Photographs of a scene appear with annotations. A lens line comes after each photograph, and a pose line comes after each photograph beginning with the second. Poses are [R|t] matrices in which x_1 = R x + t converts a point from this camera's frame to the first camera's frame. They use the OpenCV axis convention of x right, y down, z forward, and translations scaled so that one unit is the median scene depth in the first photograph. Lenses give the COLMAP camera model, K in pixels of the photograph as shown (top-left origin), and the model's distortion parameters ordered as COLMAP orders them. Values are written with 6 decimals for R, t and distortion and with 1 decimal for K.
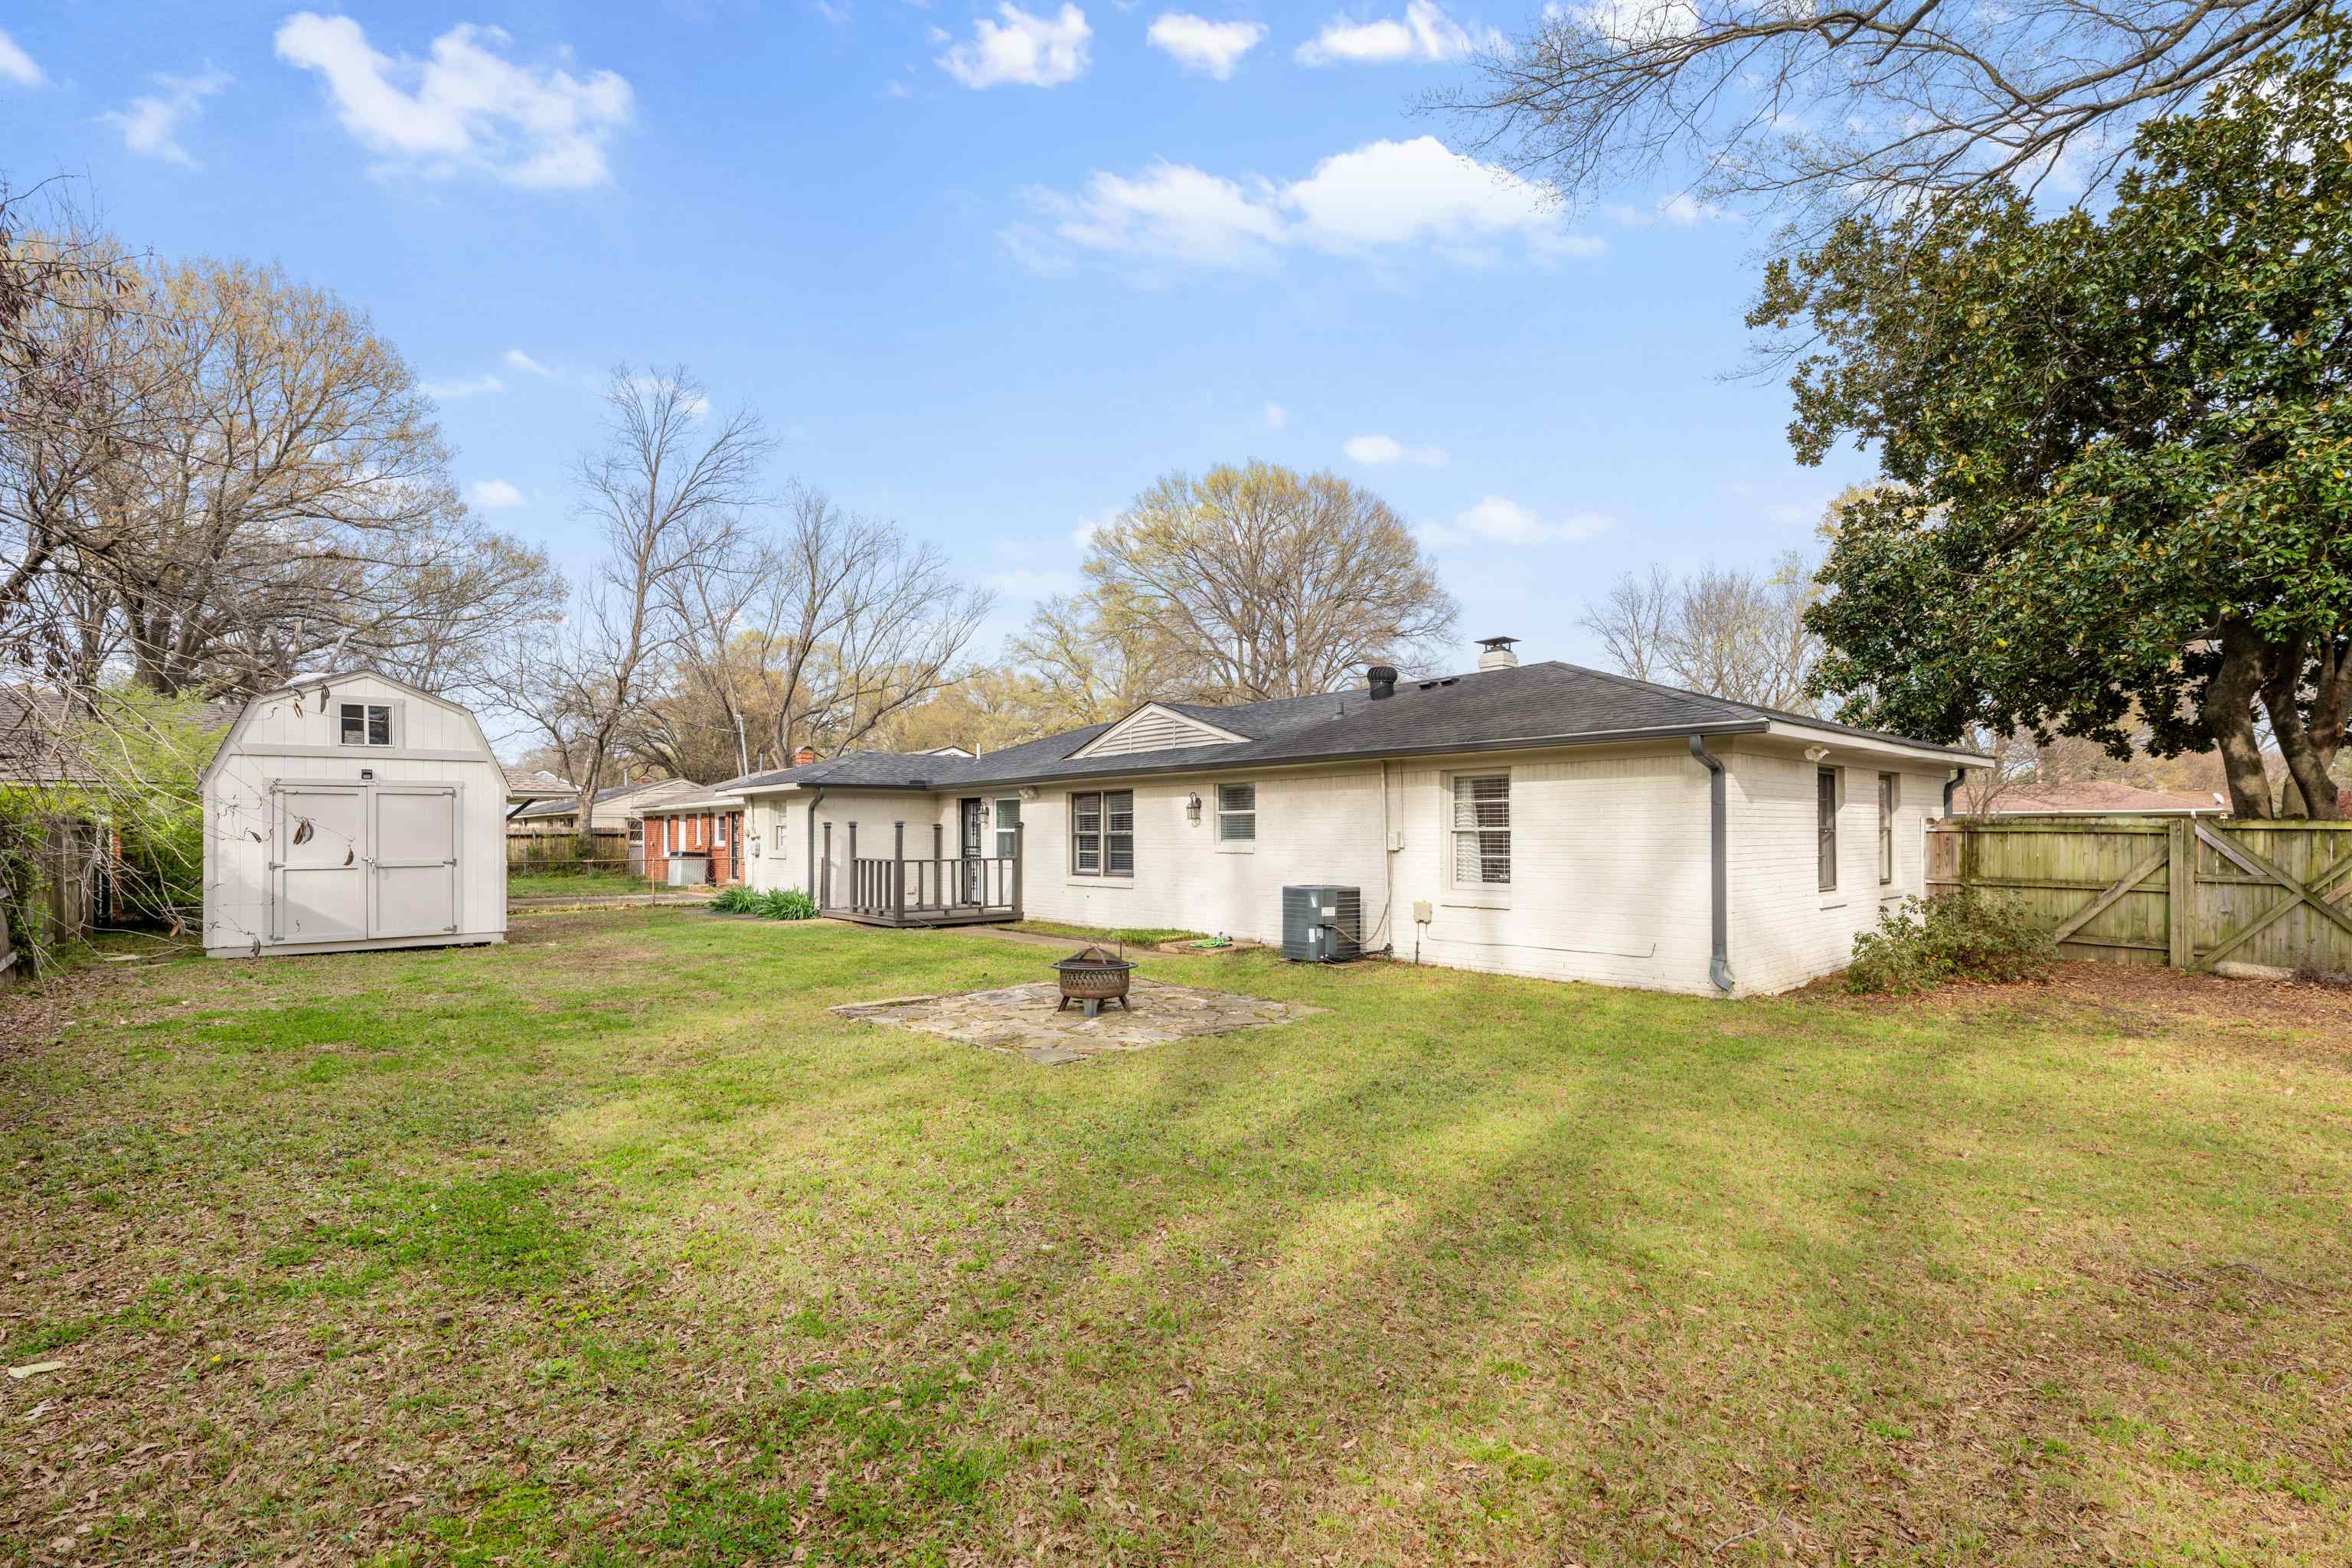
lens RADIAL K [[1048.2, 0, 1177.6], [0, 1048.2, 797.5], [0, 0, 1]] dist [0.000238, 0.000002]
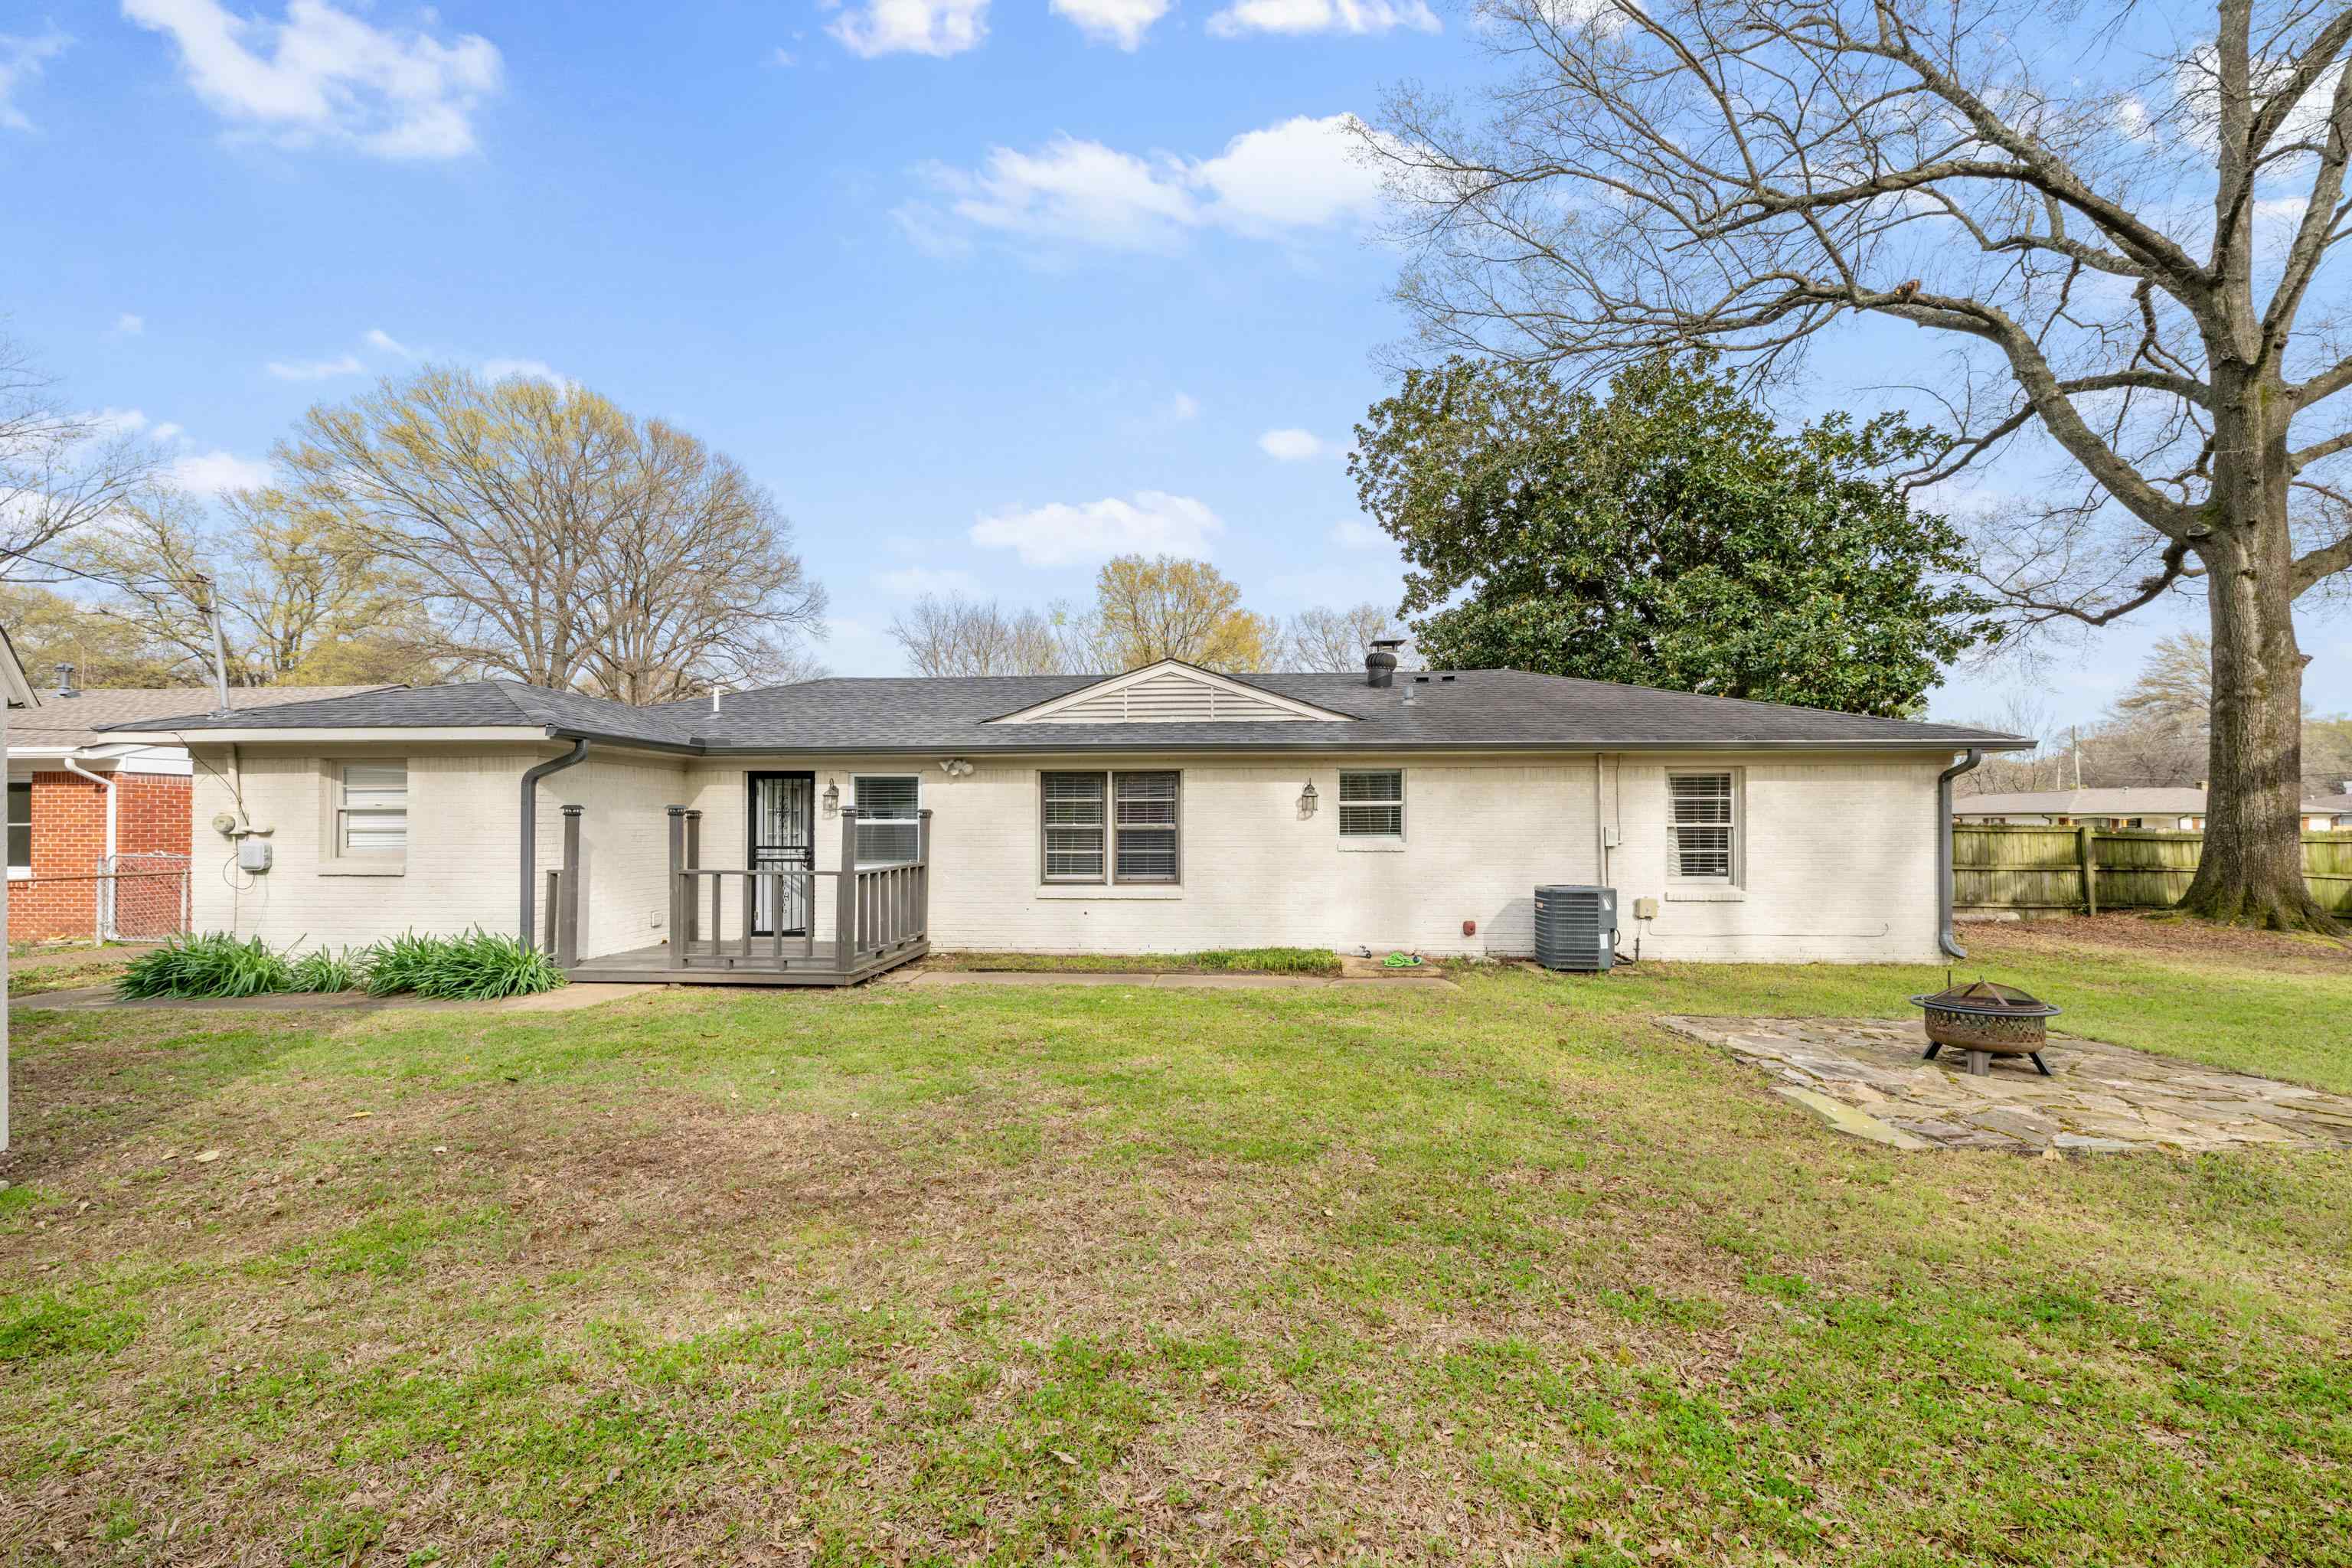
lens RADIAL K [[947.5, 0, 1176.0], [0, 947.5, 792.0], [0, 0, 1]] dist [-0.009569, -0.000070]
pose [[0.710305, 0.026201, 0.703406, -0.531098], [-0.027066, 0.999585, -0.009902, 0.015198], [-0.703373, -0.012005, 0.710719, 0.505112]]
